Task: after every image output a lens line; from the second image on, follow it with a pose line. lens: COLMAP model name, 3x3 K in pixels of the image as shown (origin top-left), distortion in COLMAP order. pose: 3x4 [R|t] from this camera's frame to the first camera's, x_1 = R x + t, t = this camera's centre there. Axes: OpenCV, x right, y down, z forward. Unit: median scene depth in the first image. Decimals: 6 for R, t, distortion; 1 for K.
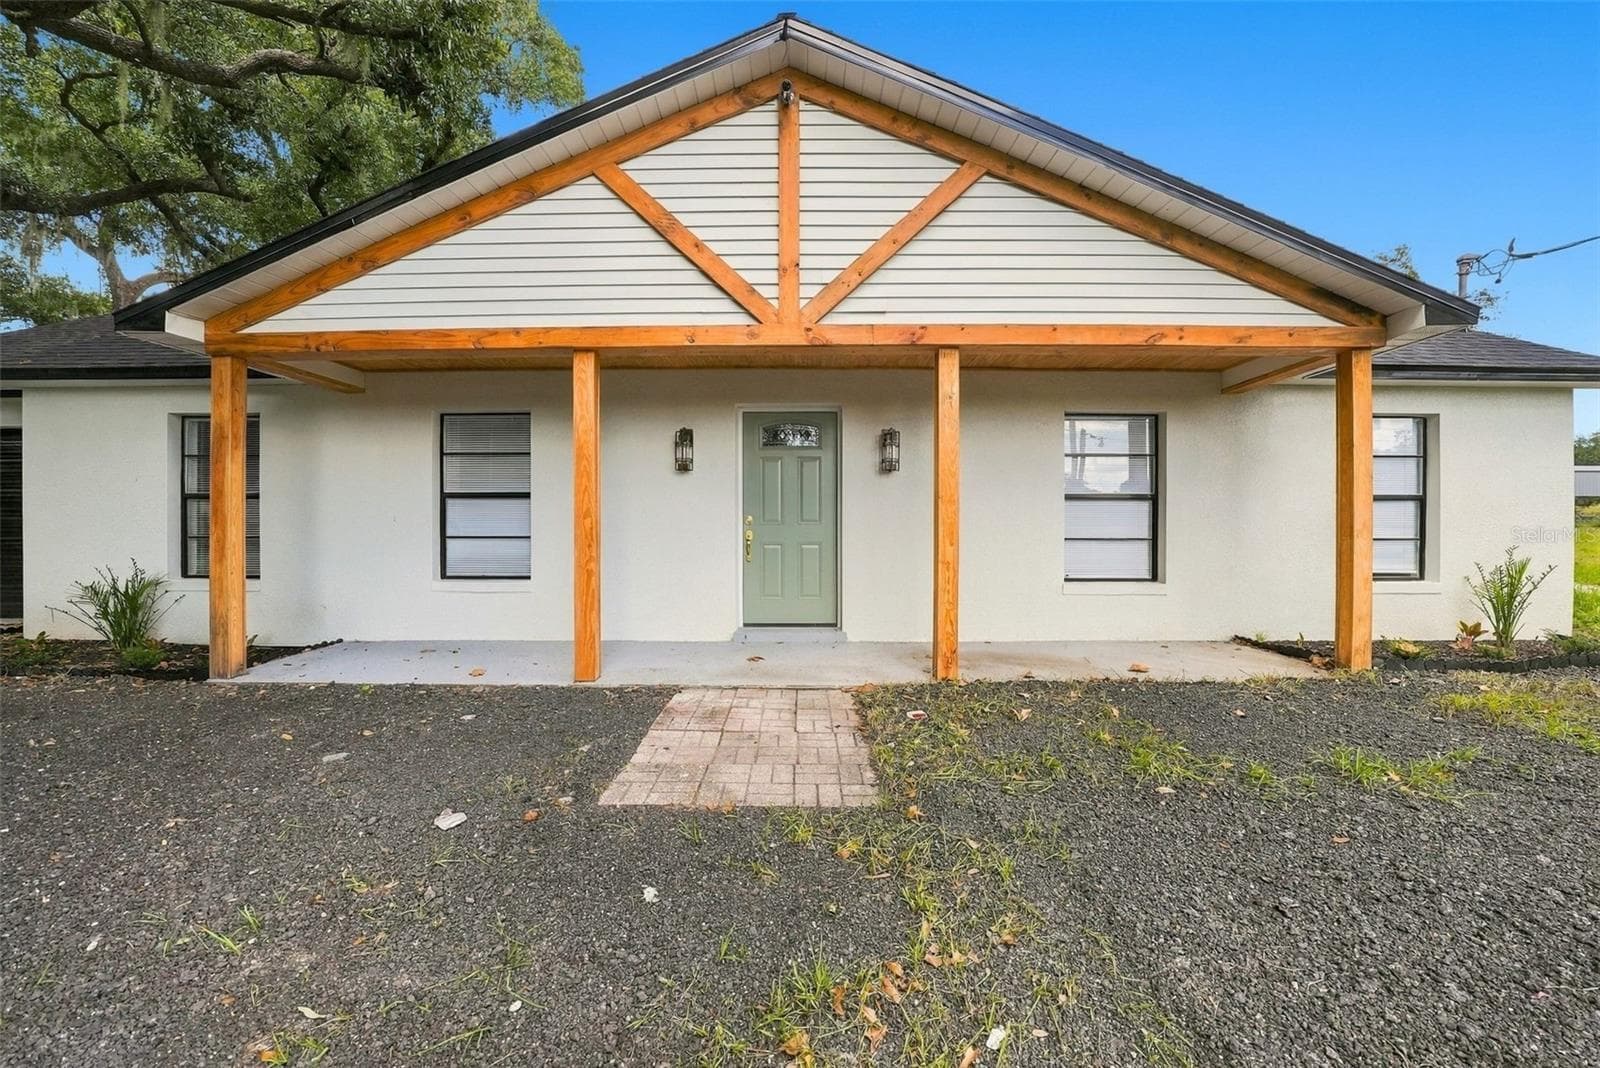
lens RADIAL K [[584.4, 0, 799.2], [0, 584.4, 533.3], [0, 0, 1]] dist [-0.008964, 0.000203]
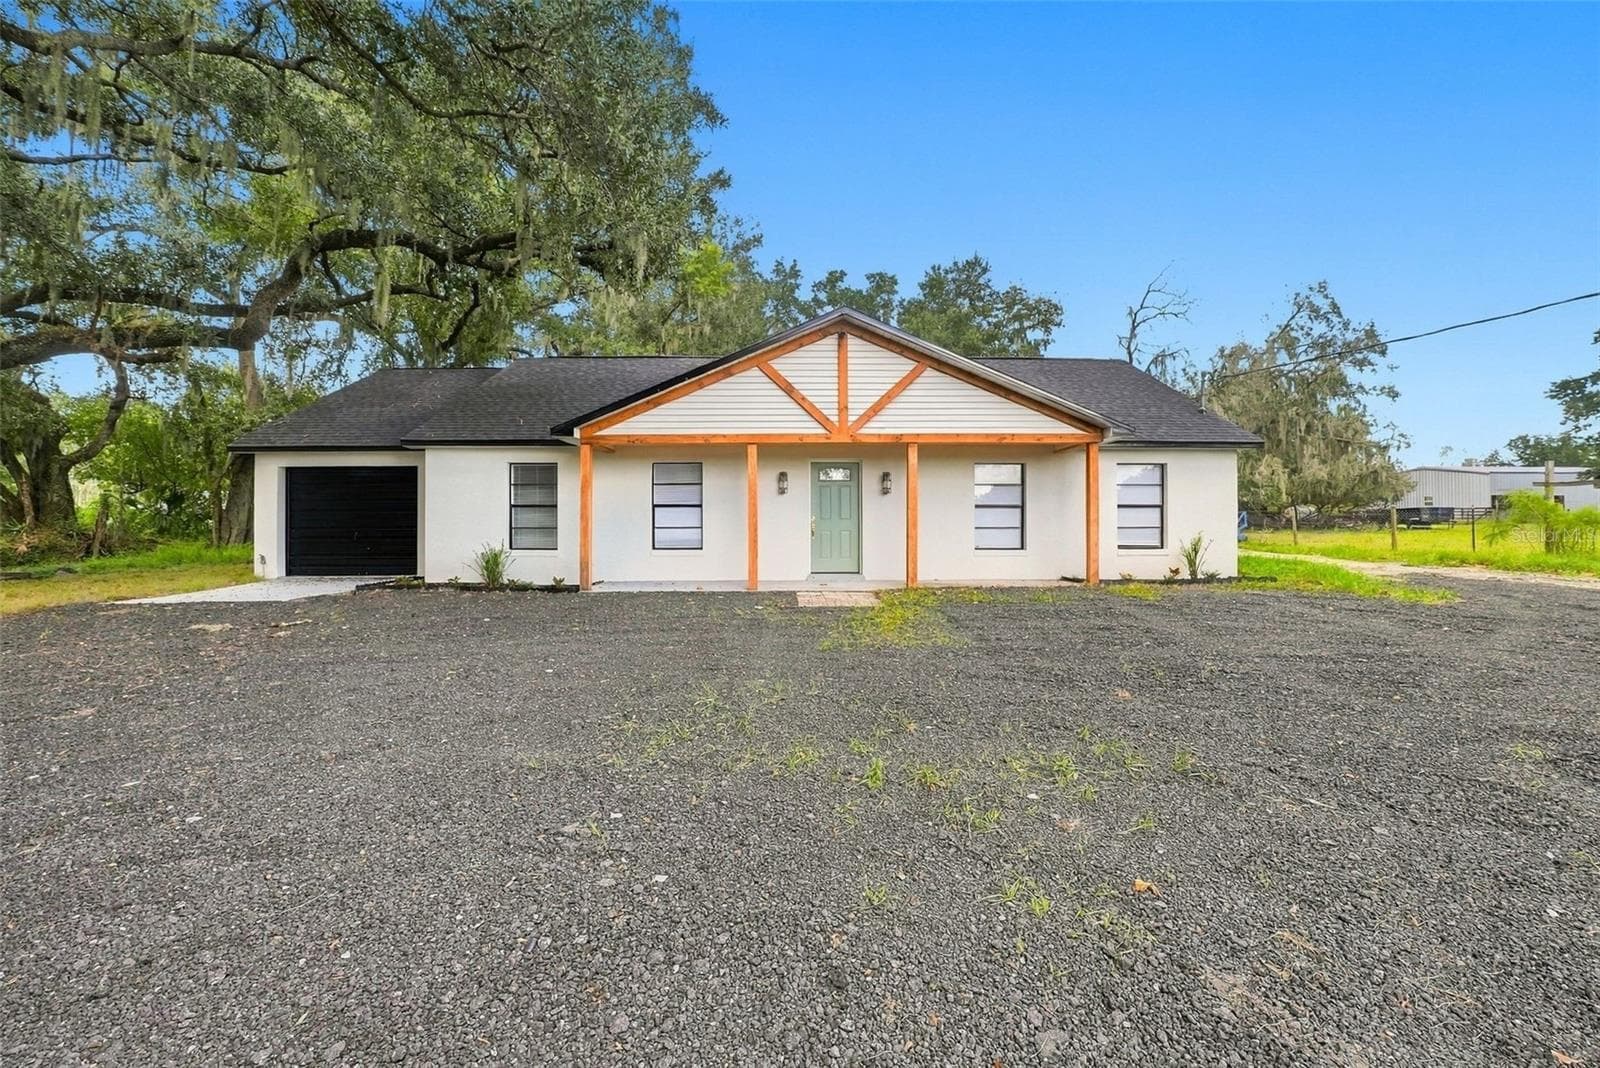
lens RADIAL K [[584.4, 0, 789.4], [0, 584.4, 532.6], [0, 0, 1]] dist [-0.008964, 0.000203]
pose [[0.999987, -0.002248, 0.004673, -0.210337], [0.002250, 0.999997, -0.000295, 0.030676], [-0.004672, 0.000306, 0.999989, -1.132508]]
